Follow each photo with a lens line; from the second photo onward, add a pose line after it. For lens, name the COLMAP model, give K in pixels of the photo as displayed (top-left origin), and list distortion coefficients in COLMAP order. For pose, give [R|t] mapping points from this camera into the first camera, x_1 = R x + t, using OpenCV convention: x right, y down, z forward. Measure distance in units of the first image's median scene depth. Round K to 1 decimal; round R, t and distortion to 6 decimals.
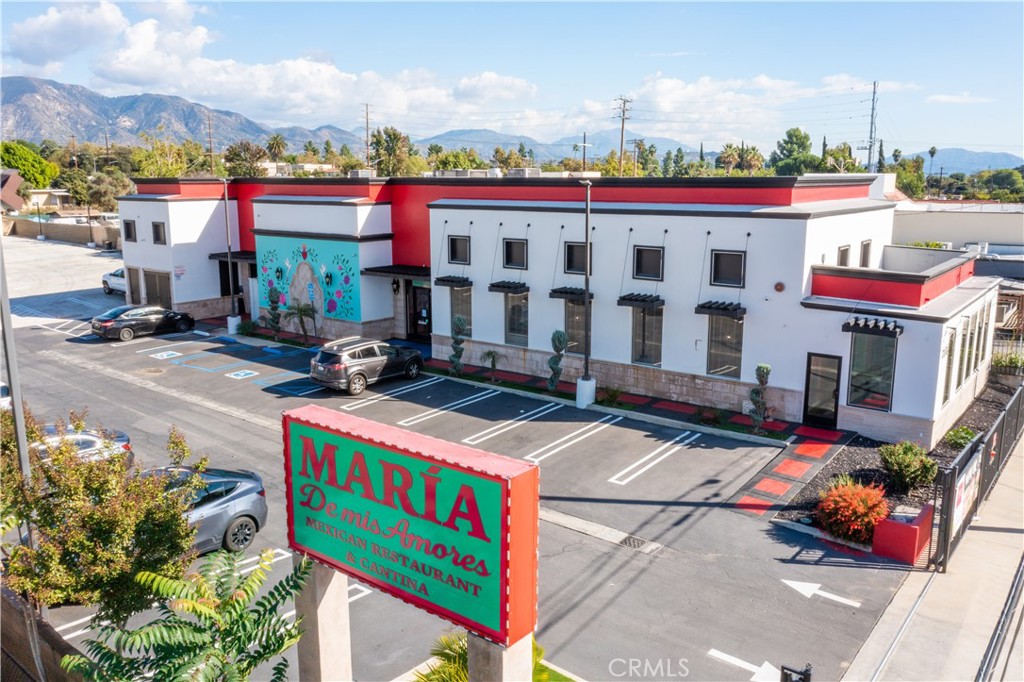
lens RADIAL K [[803.6, 0, 512.7], [0, 803.6, 339.4], [0, 0, 1]] dist [-0.015062, -0.002638]
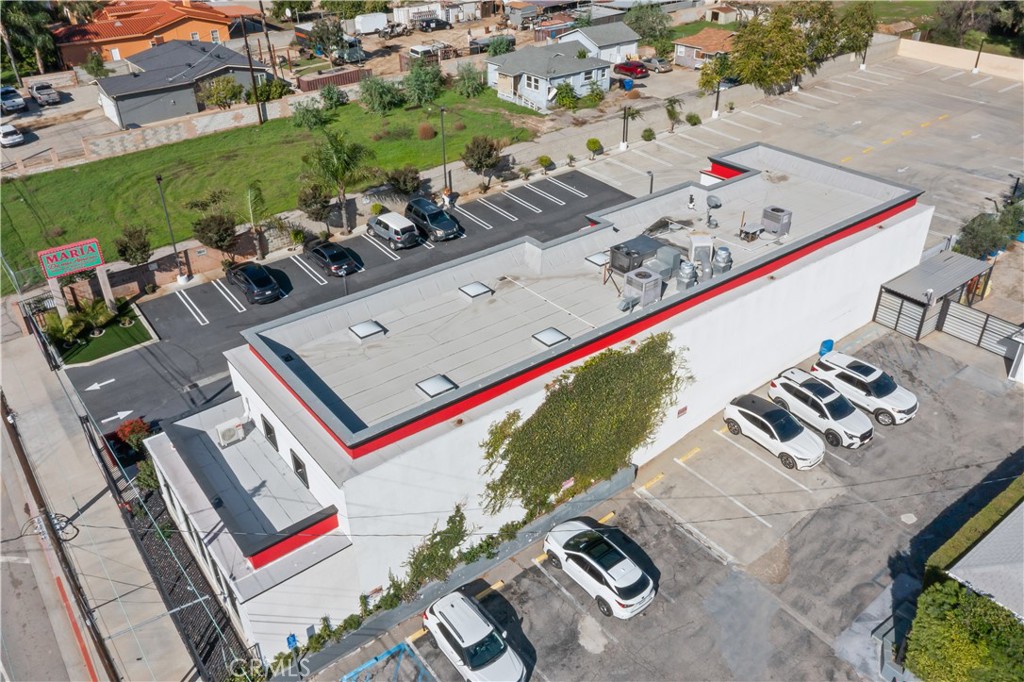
lens RADIAL K [[803.6, 0, 506.2], [0, 803.6, 339.9], [0, 0, 1]] dist [-0.015062, -0.002638]
pose [[-0.259337, 0.540347, -0.800481, 1.592867], [-0.185359, 0.785581, 0.590342, -1.313542], [0.947832, 0.301474, -0.103572, 1.909096]]
